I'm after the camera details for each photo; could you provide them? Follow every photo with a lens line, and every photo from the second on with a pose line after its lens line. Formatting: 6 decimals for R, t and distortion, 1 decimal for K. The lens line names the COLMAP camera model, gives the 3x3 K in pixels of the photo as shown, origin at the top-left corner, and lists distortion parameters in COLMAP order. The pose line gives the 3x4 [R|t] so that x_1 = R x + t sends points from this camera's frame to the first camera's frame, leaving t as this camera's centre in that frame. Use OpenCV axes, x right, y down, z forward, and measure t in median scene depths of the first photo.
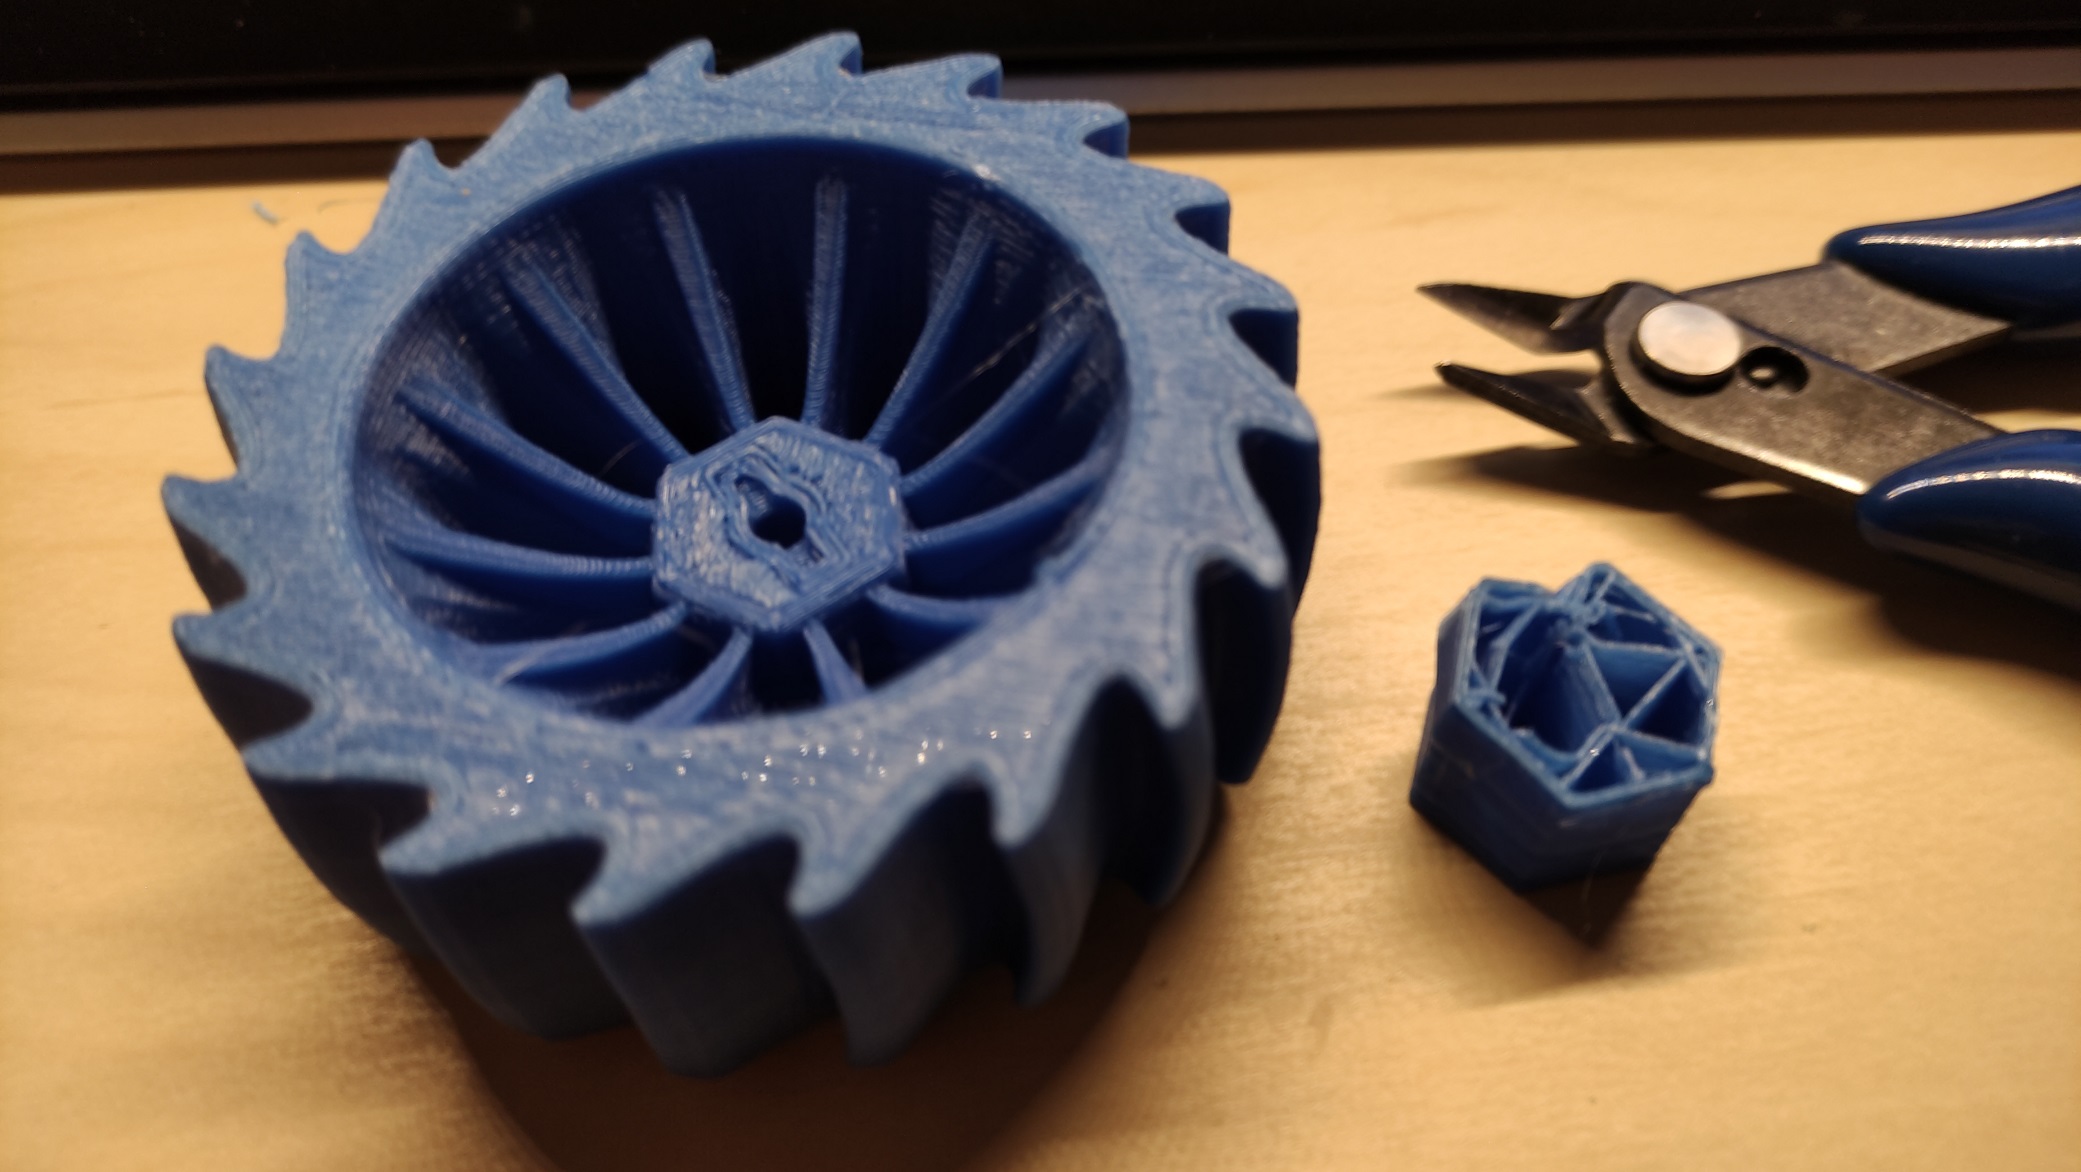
lens RADIAL K [[1675.6, 0, 1040.5], [0, 1675.6, 586.0], [0, 0, 1]] dist [0.007625, -0.012705]
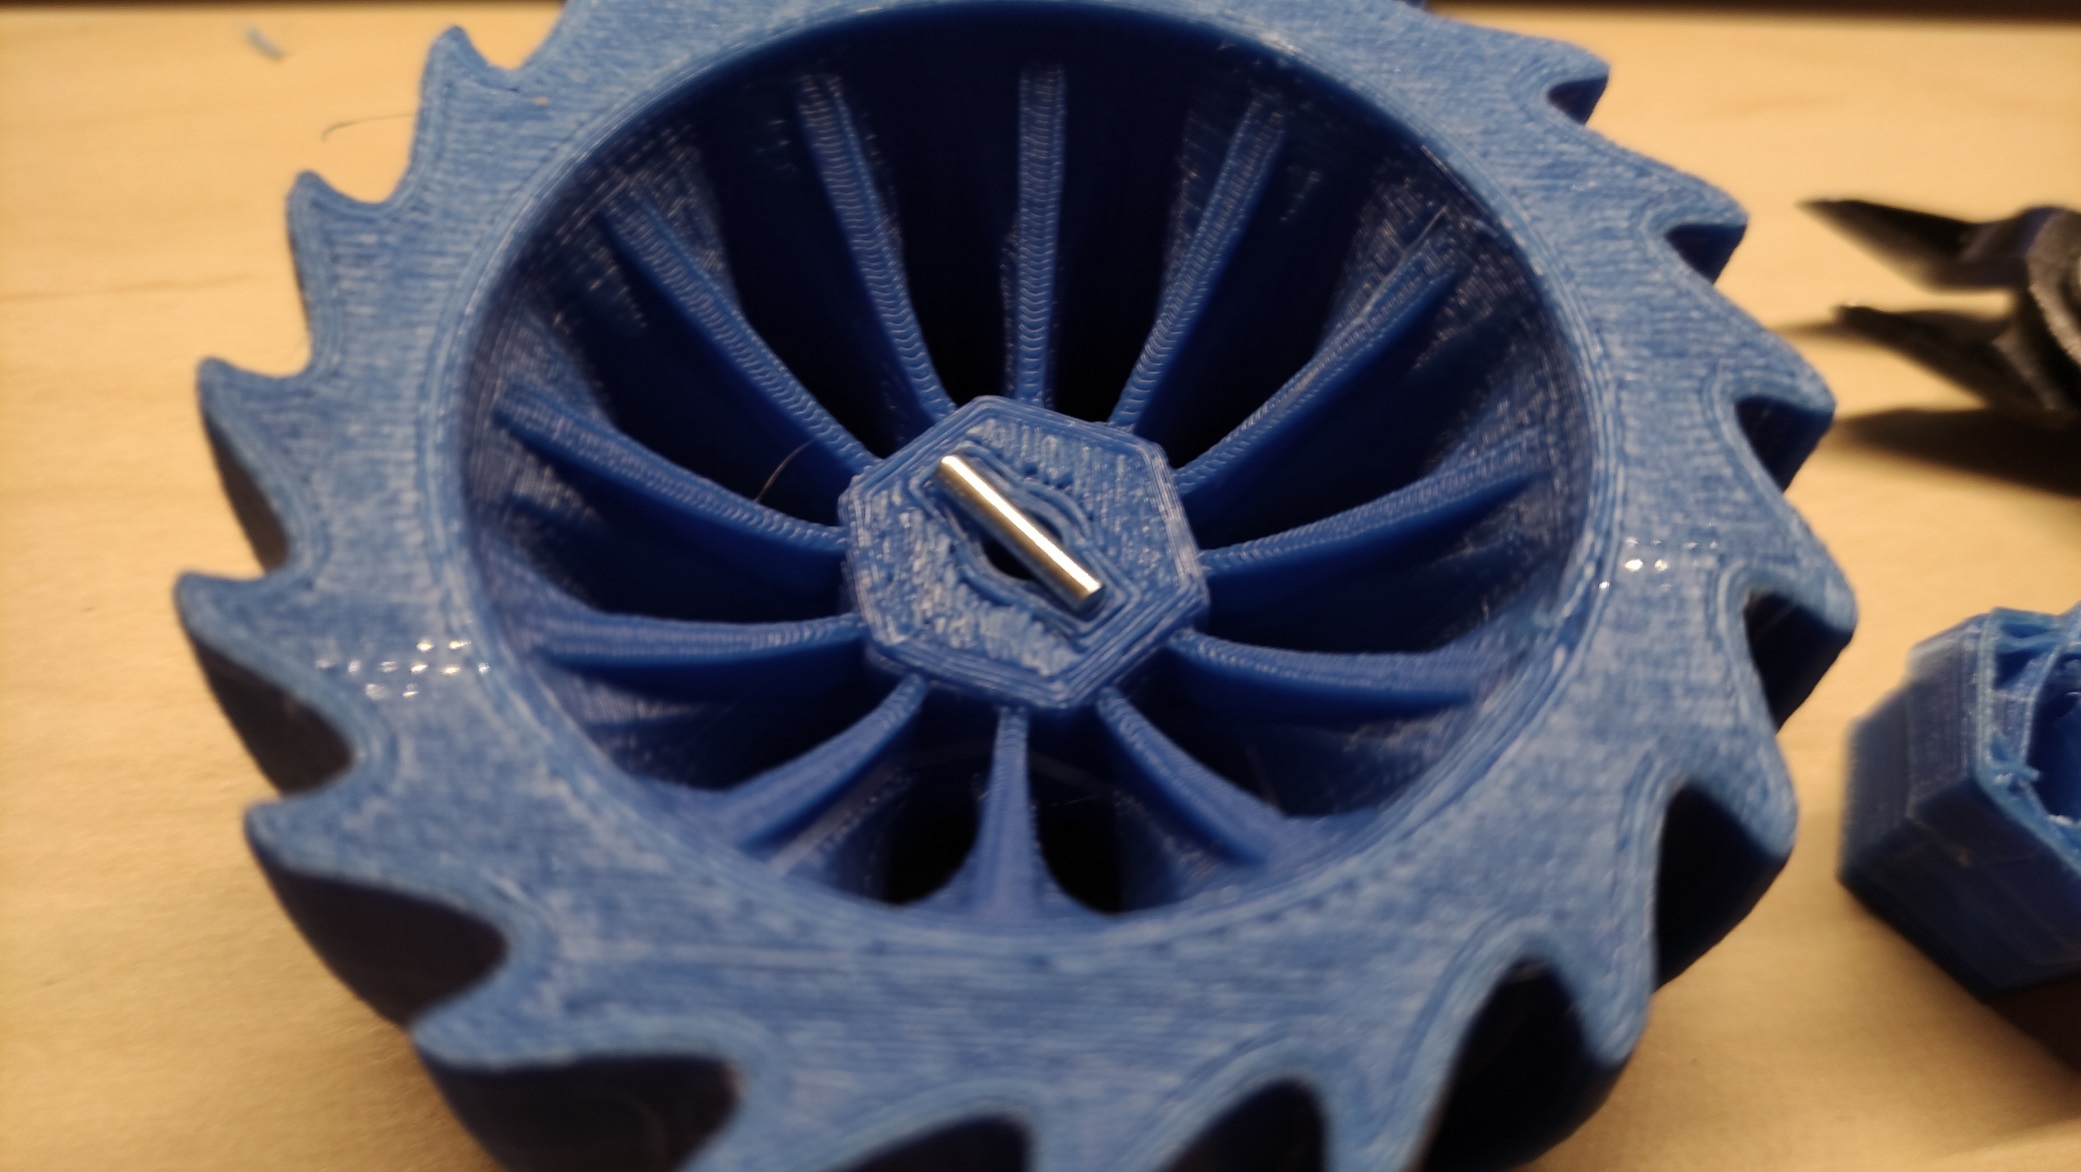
lens RADIAL K [[1703.6, 0, 1040.5], [0, 1703.6, 586.0], [0, 0, 1]] dist [-0.029720, -0.006454]
pose [[0.988761, -0.076611, 0.128384, -0.252256], [0.065186, 0.993720, 0.090948, -0.090619], [-0.134546, -0.081557, 0.987545, 0.282852]]
